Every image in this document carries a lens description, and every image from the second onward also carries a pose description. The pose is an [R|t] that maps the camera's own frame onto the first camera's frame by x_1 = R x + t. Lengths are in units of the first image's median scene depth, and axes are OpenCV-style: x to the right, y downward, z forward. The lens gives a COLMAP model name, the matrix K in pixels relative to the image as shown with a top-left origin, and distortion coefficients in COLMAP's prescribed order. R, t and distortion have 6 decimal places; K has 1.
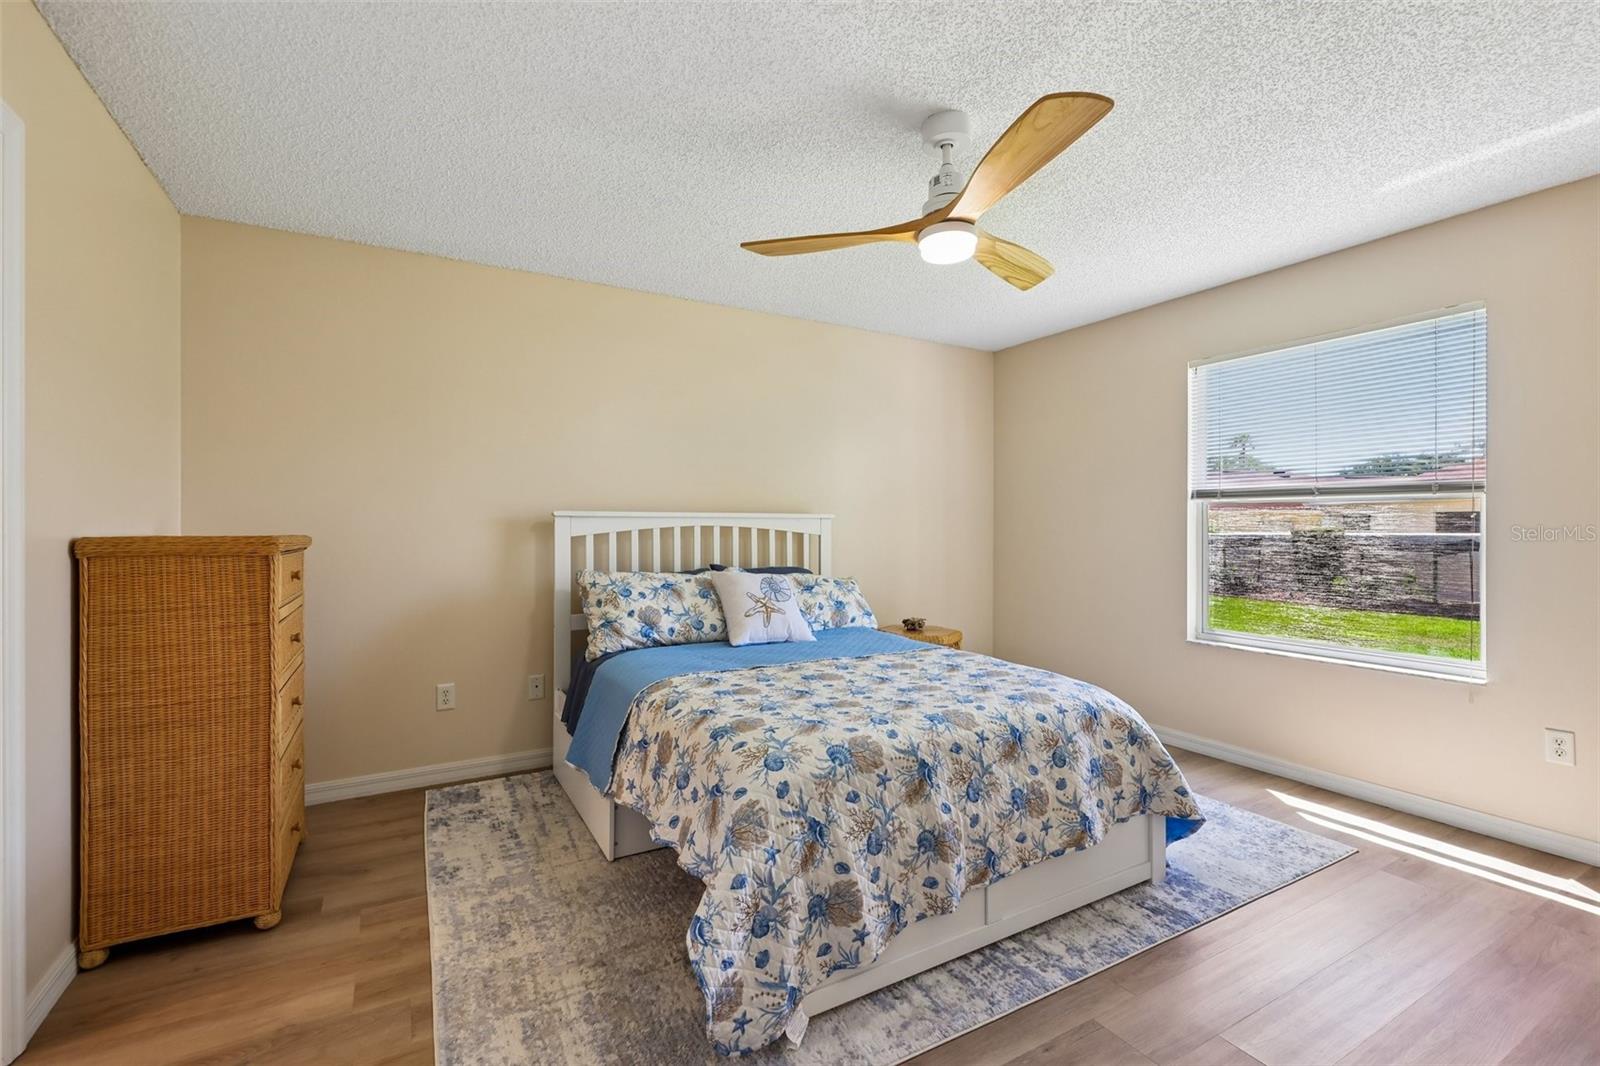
lens RADIAL K [[706.0, 0, 805.3], [0, 706.0, 527.3], [0, 0, 1]] dist [0.011630, -0.001031]
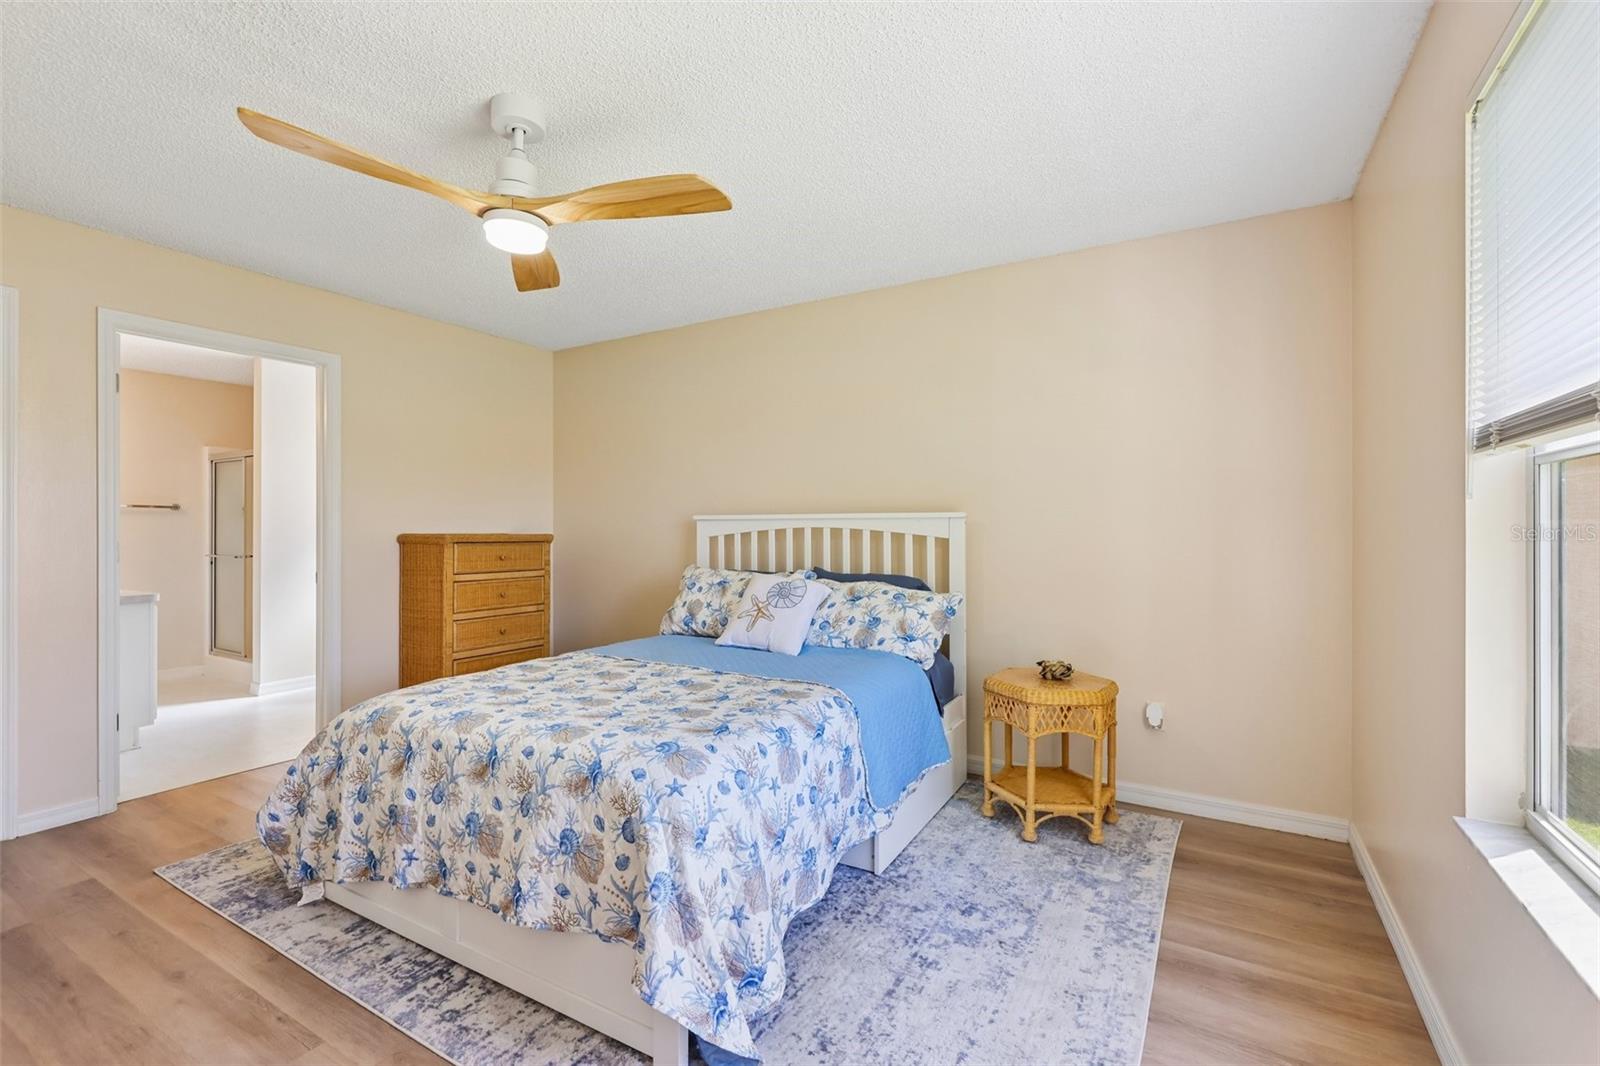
lens RADIAL K [[706.0, 0, 774.5], [0, 706.0, 526.0], [0, 0, 1]] dist [0.011630, -0.001031]
pose [[0.481934, -0.004701, -0.876195, 1.259736], [0.001515, 0.999989, -0.004532, 0.001028], [0.876206, 0.000857, 0.481935, 0.872672]]
